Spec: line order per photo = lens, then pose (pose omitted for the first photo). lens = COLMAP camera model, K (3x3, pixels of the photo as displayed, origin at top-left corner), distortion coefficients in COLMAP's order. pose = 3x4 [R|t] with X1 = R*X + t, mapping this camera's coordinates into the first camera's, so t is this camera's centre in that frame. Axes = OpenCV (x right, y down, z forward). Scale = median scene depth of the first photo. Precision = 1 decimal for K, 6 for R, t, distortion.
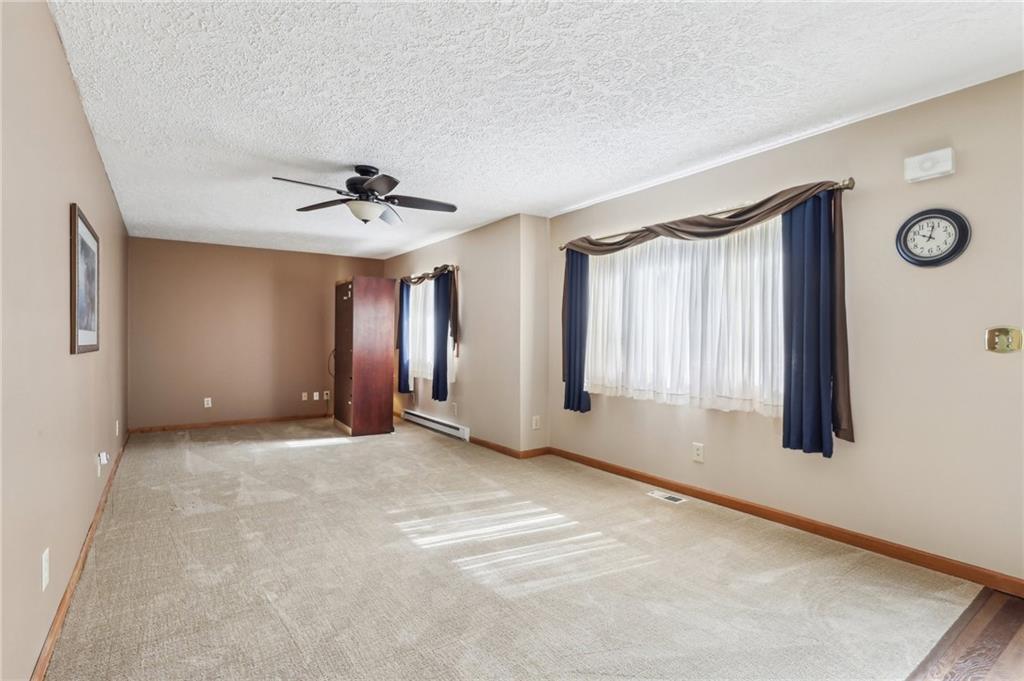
lens RADIAL K [[488.1, 0, 512.0], [0, 488.1, 340.5], [0, 0, 1]] dist [0.001171, -0.000073]
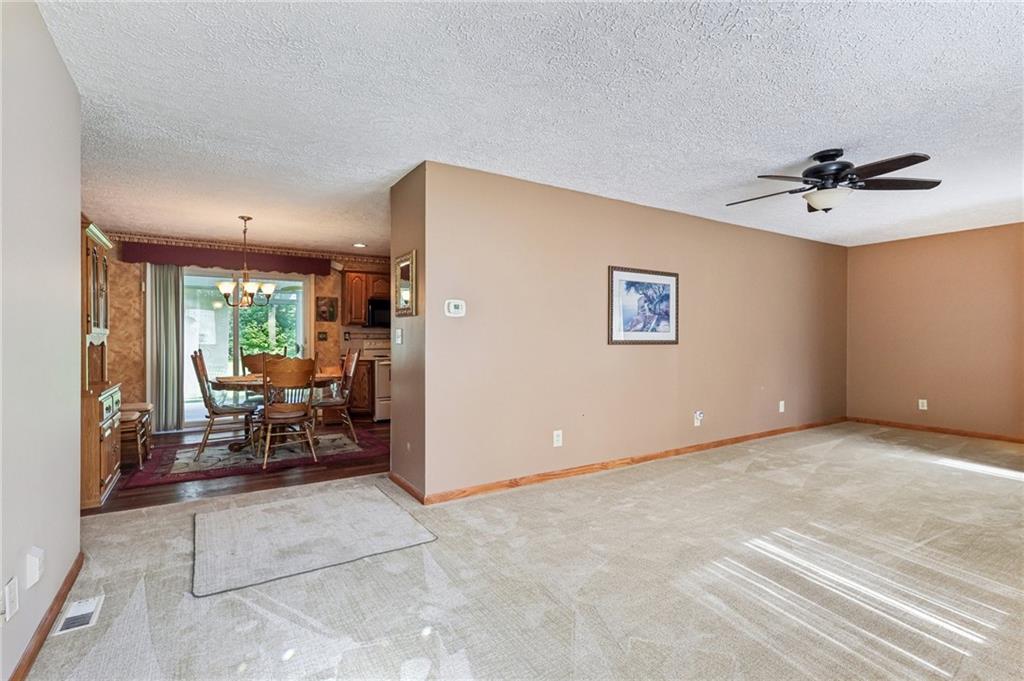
lens RADIAL K [[478.9, 0, 501.3], [0, 478.9, 339.5], [0, 0, 1]] dist [0.000163, 0.000565]
pose [[-0.053042, 0.001163, -0.998592, 0.740476], [-0.003555, 0.999993, 0.001353, 0.005317], [0.998586, 0.003622, -0.053037, 0.495561]]
